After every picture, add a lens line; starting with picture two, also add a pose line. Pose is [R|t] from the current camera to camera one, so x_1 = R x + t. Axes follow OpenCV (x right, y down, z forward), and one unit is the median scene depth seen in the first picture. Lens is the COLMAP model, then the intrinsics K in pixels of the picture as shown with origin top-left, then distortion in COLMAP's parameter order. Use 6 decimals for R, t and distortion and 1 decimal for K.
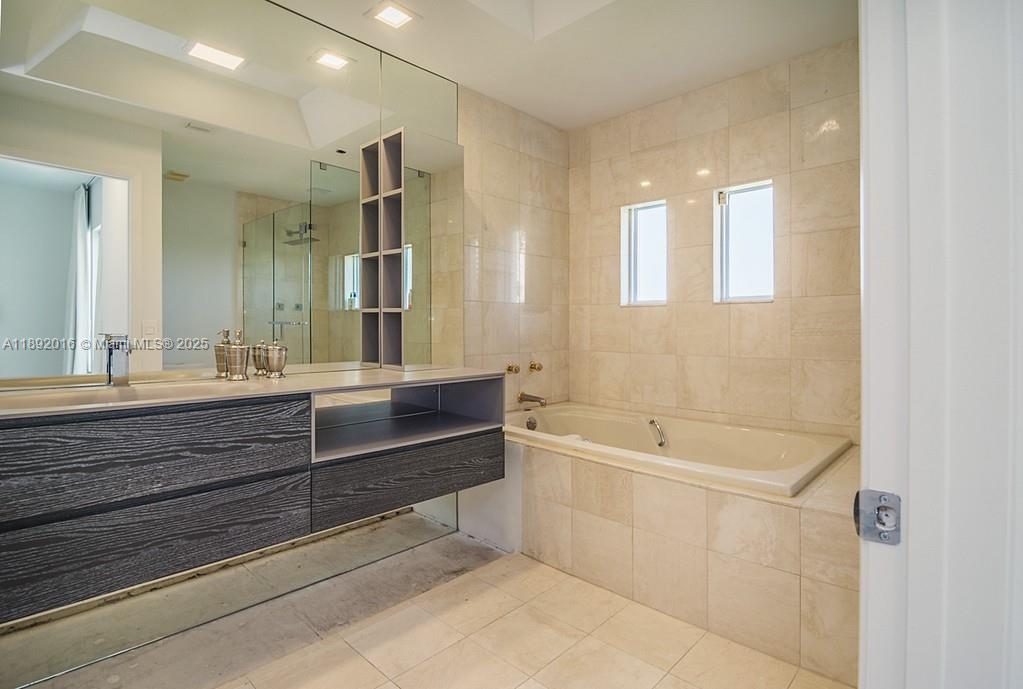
lens RADIAL K [[510.0, 0, 513.5], [0, 510.0, 337.6], [0, 0, 1]] dist [-0.003310, -0.000170]
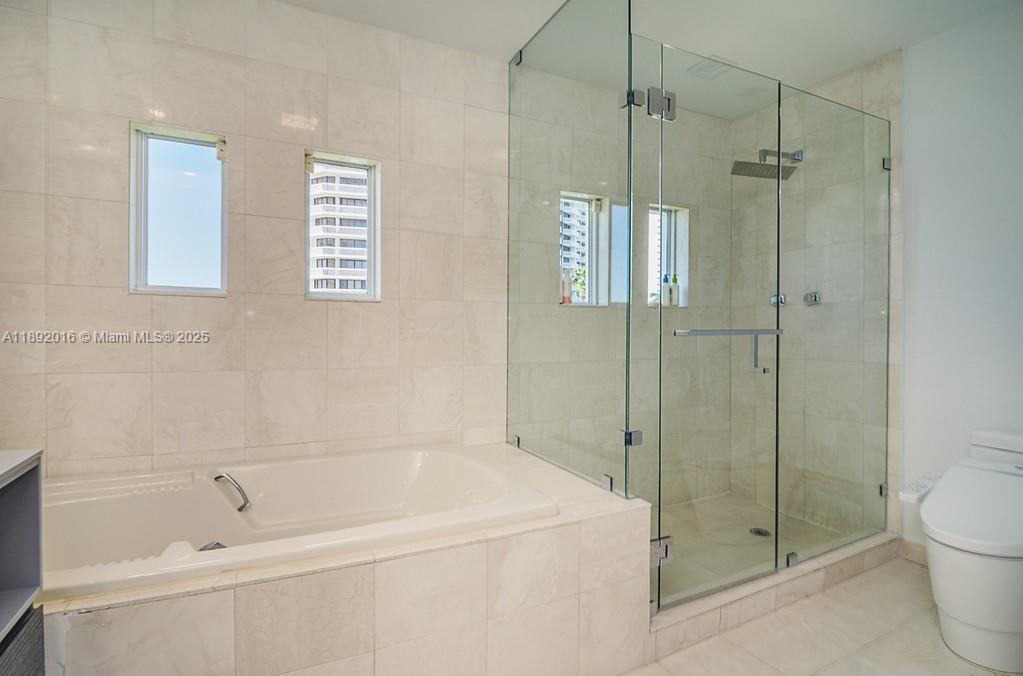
lens RADIAL K [[517.9, 0, 513.8], [0, 517.9, 334.3], [0, 0, 1]] dist [-0.002190, -0.001936]
pose [[0.330526, -0.006022, 0.943778, -0.224123], [0.006866, 0.999969, 0.003976, -0.015765], [-0.943772, 0.005165, 0.330557, 0.443177]]
